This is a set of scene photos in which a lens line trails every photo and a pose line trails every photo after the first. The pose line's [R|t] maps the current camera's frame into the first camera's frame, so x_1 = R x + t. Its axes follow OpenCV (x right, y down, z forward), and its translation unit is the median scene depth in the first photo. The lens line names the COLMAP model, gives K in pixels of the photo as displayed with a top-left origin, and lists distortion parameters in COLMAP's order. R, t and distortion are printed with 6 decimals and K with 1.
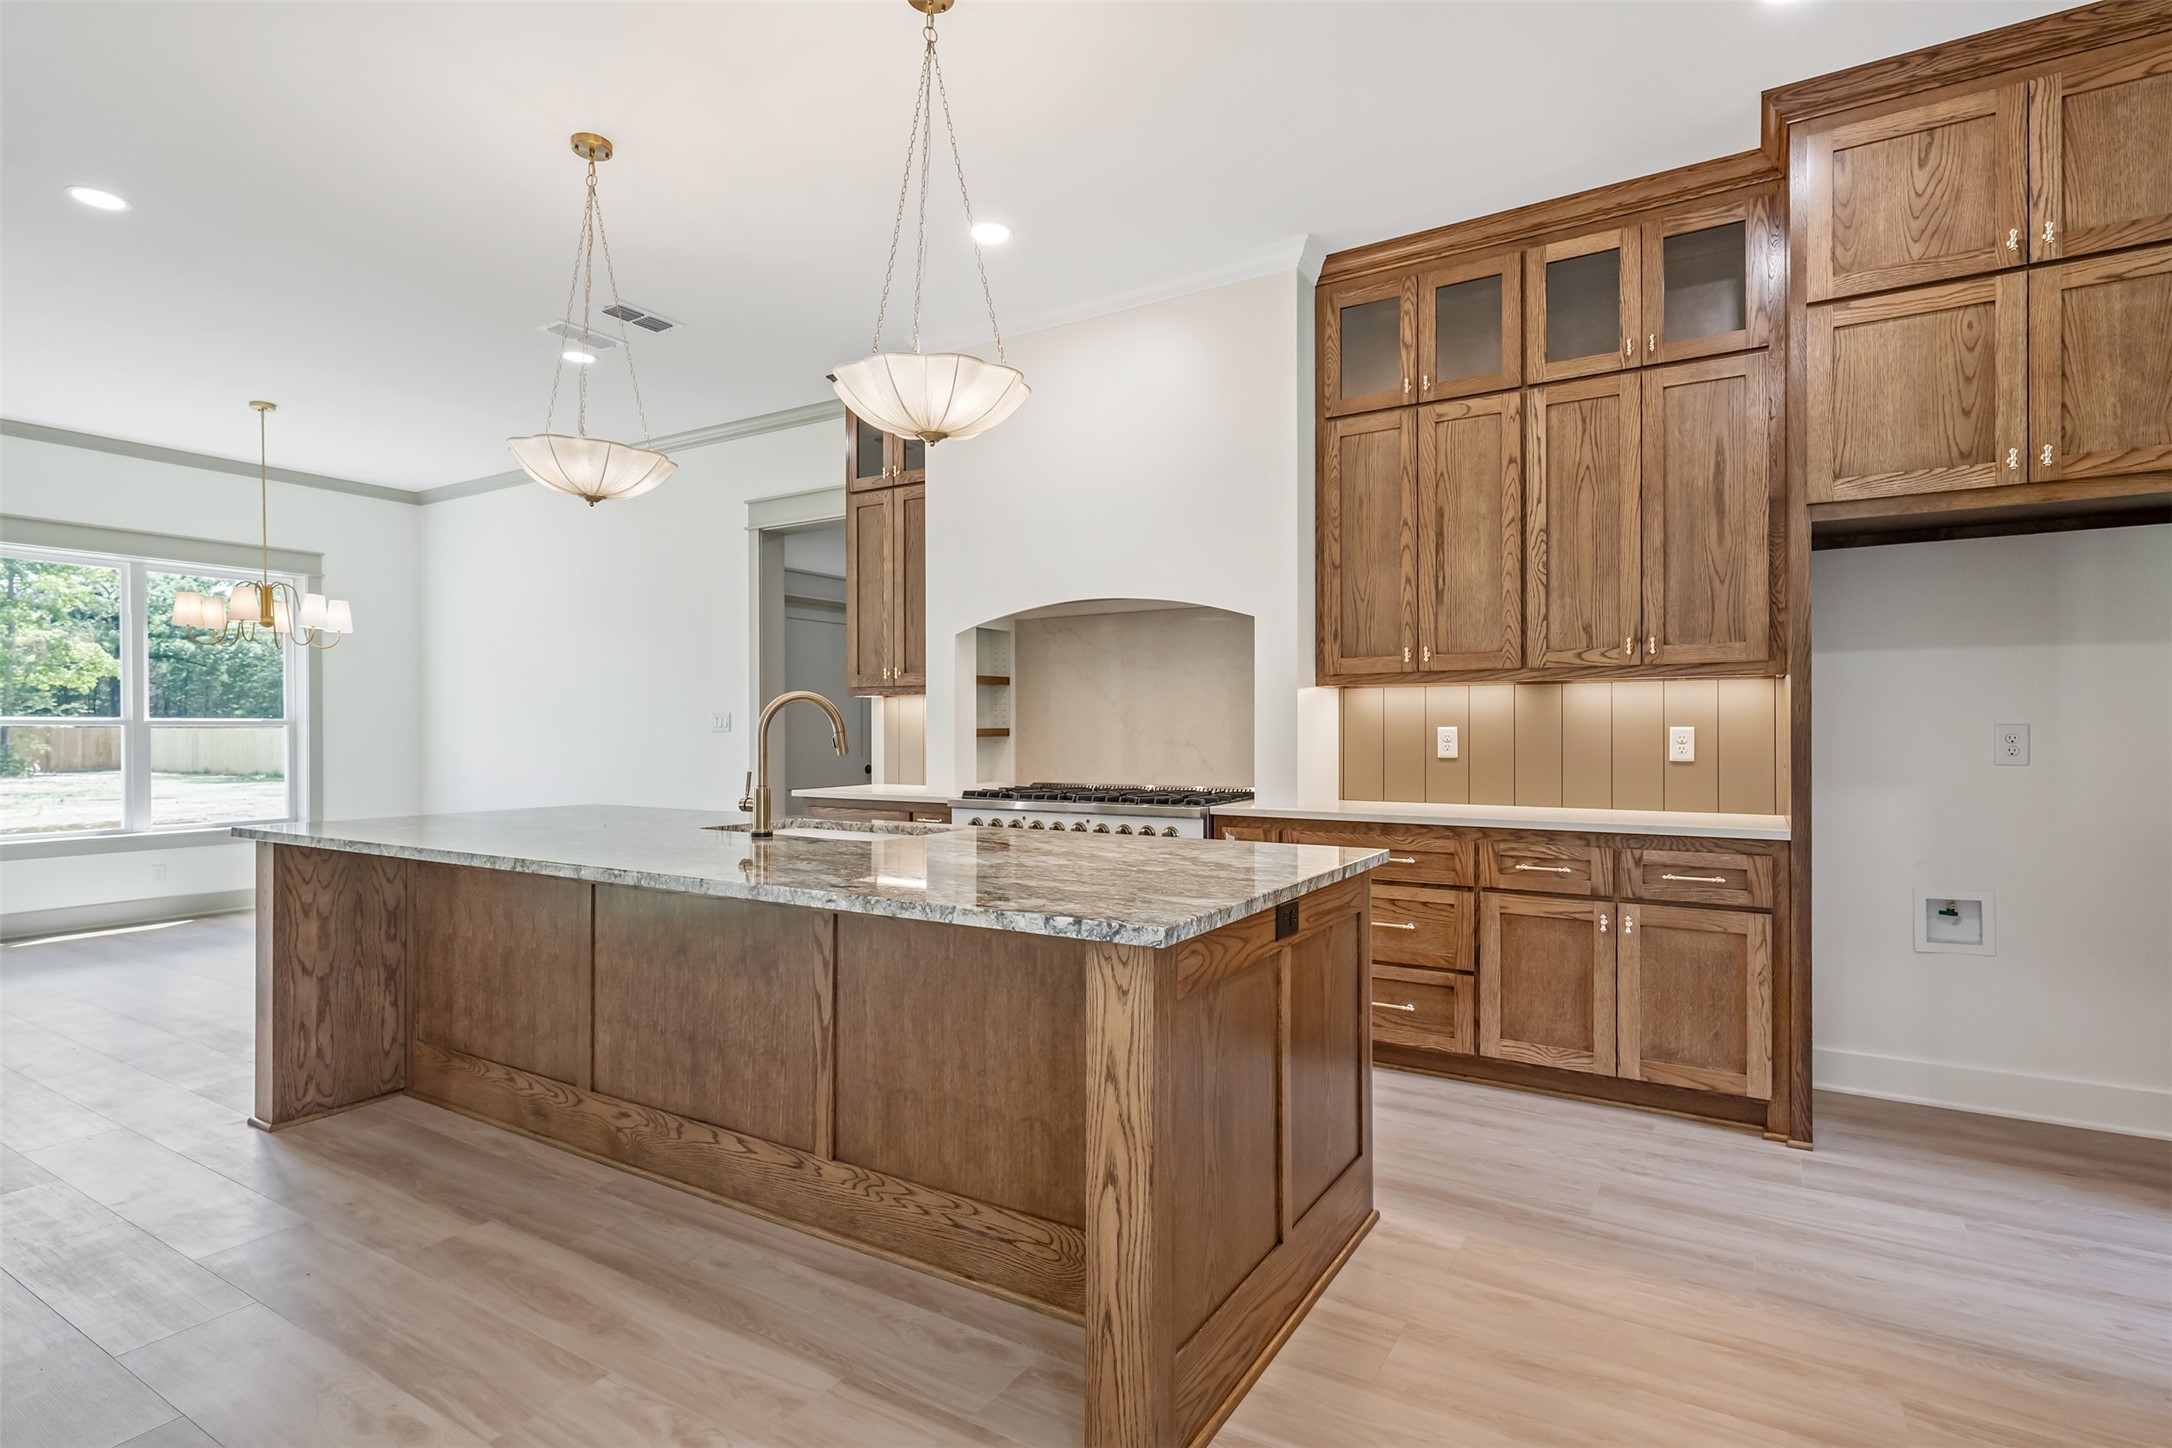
lens RADIAL K [[1064.7, 0, 1085.4], [0, 1064.7, 732.3], [0, 0, 1]] dist [-0.001979, 0.000317]
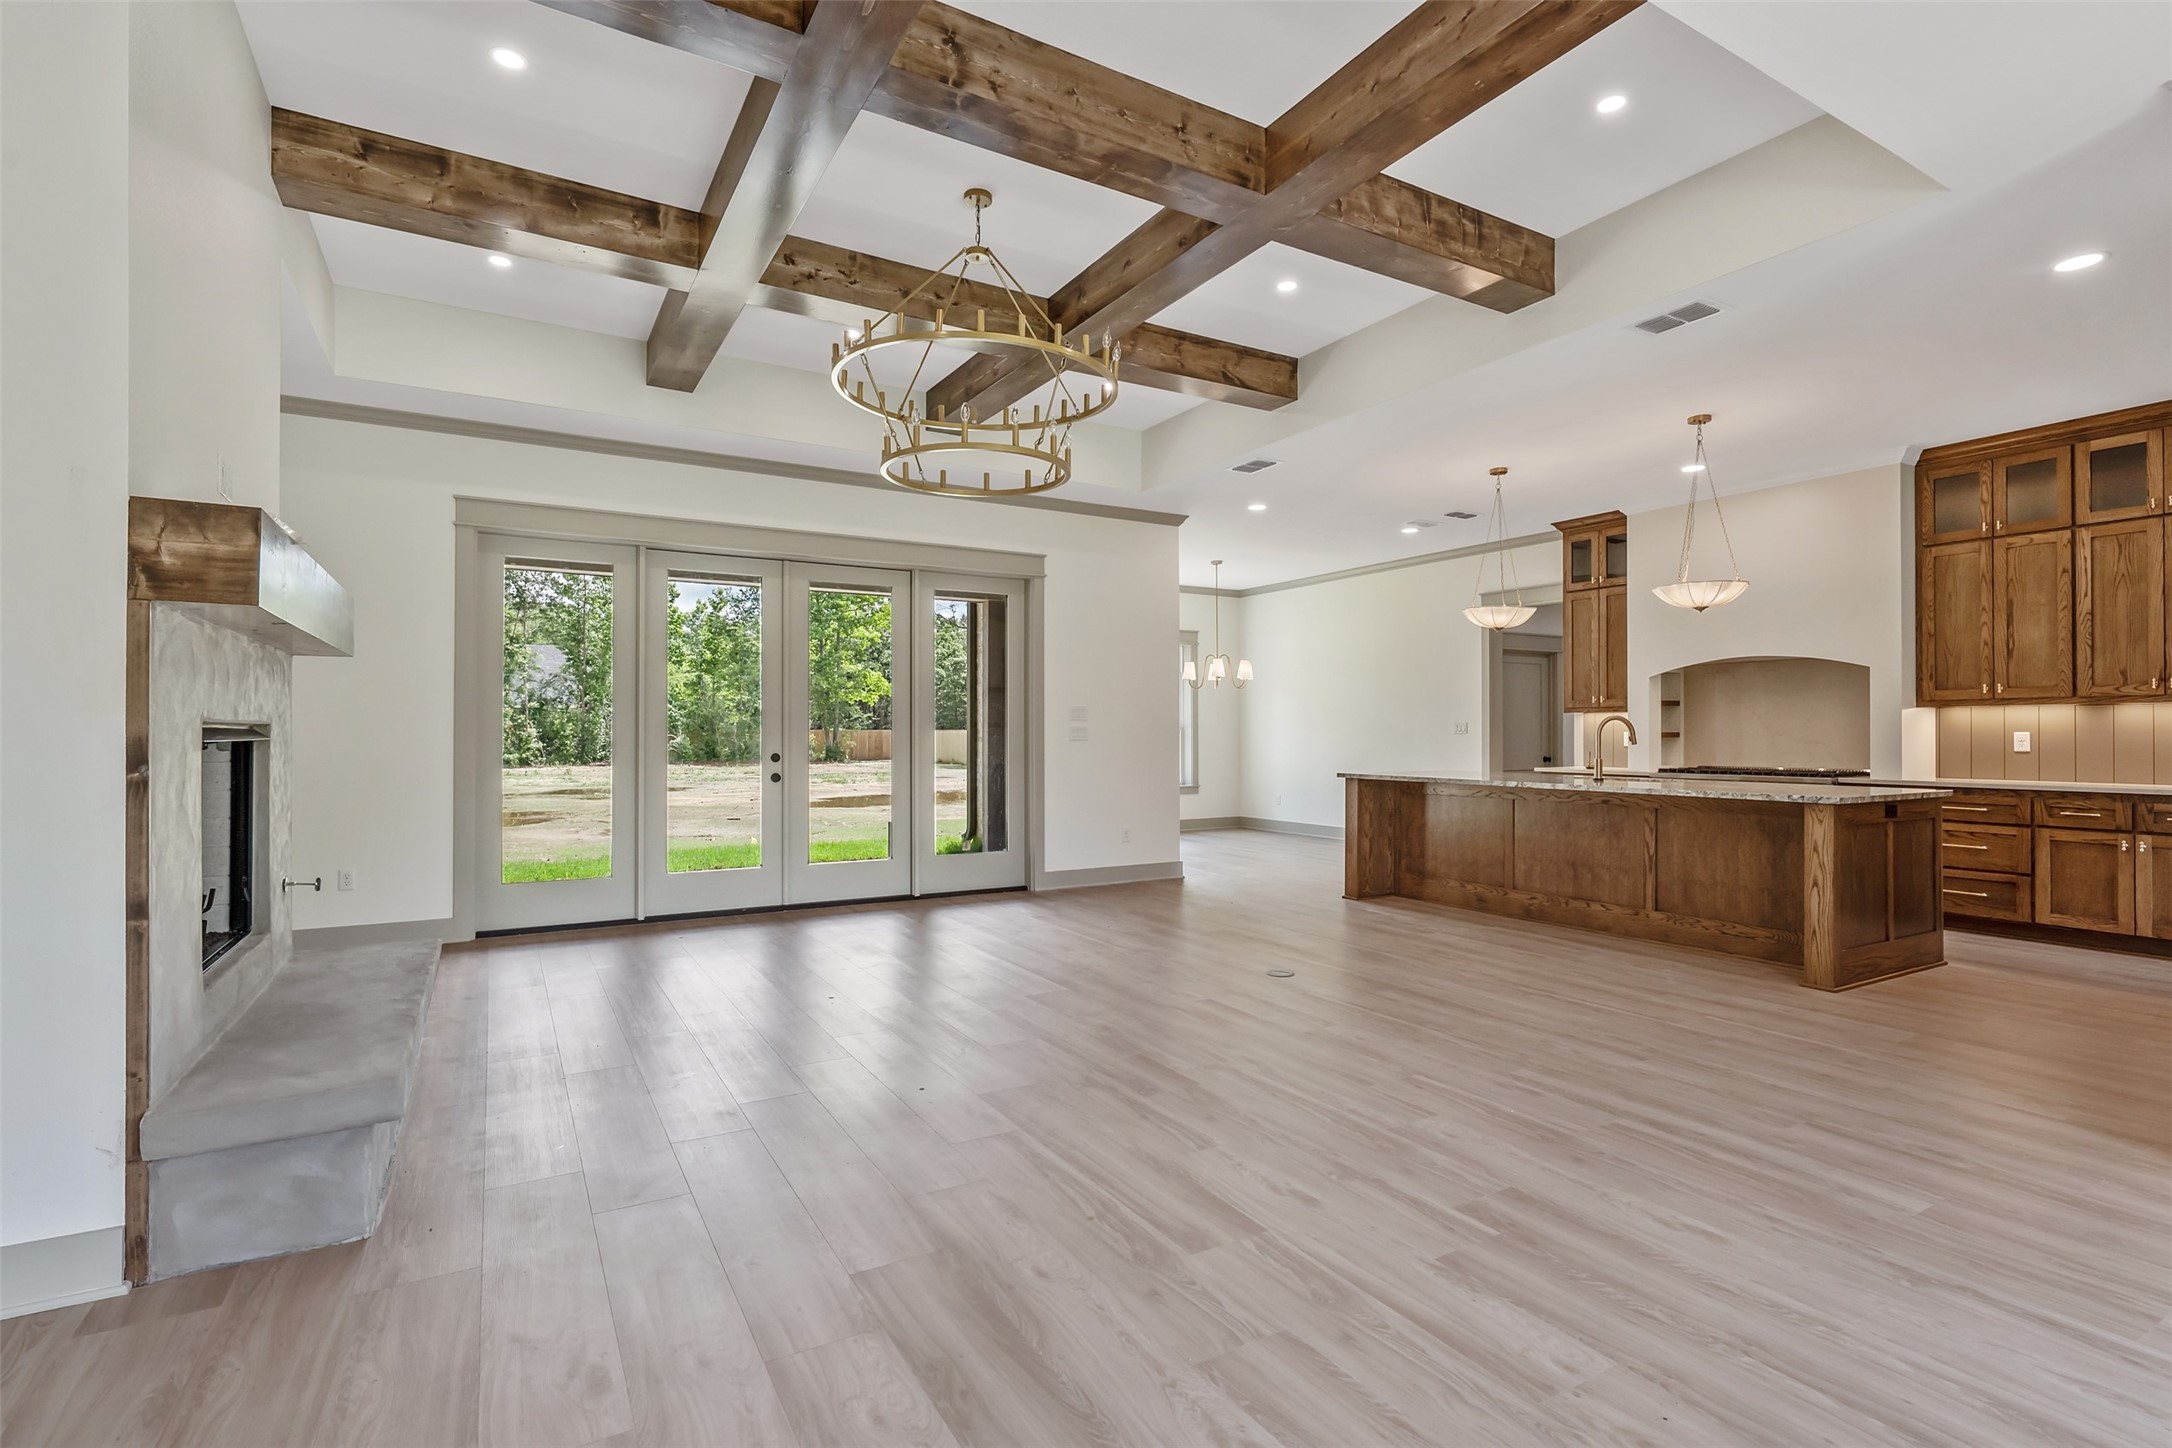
lens RADIAL K [[1016.7, 0, 1075.0], [0, 1016.7, 725.7], [0, 0, 1]] dist [0.000549, -0.000332]
pose [[0.878735, -0.001148, -0.477309, -0.208481], [-0.003343, 0.999958, -0.008561, 0.003786], [0.477298, 0.009118, 0.878694, -1.186156]]
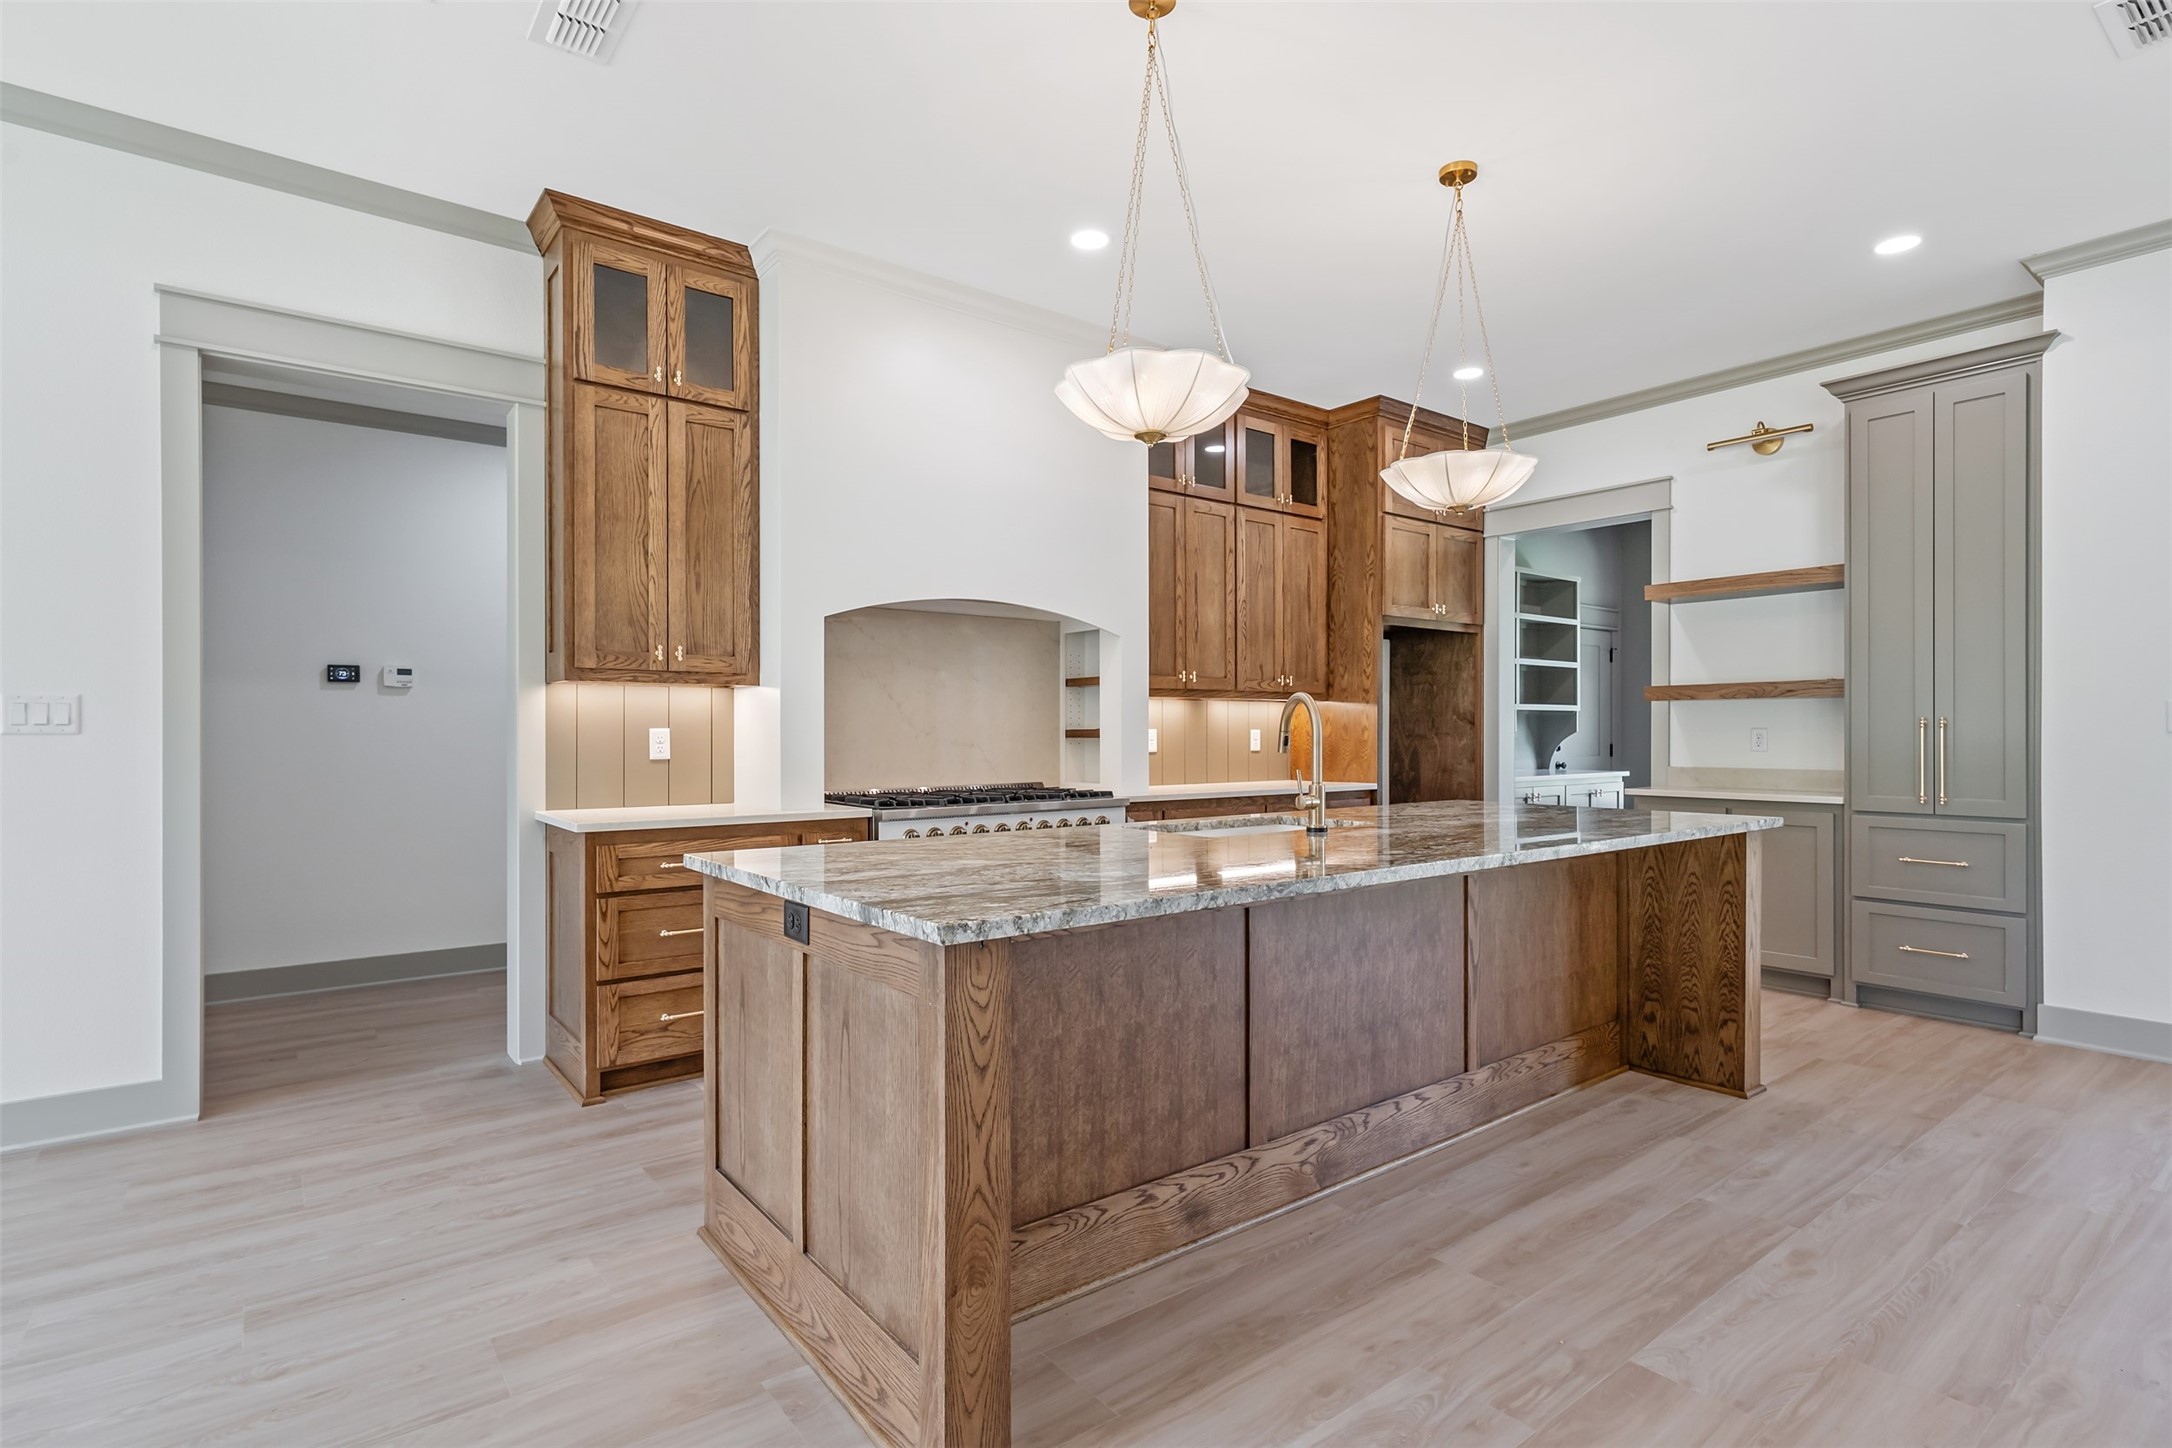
lens RADIAL K [[1064.7, 0, 1081.1], [0, 1064.7, 738.4], [0, 0, 1]] dist [-0.001979, 0.000317]
pose [[0.353211, -0.002839, 0.935540, -1.131025], [0.002433, 0.999995, 0.002116, 0.003746], [-0.935541, 0.001529, 0.353216, 0.708110]]
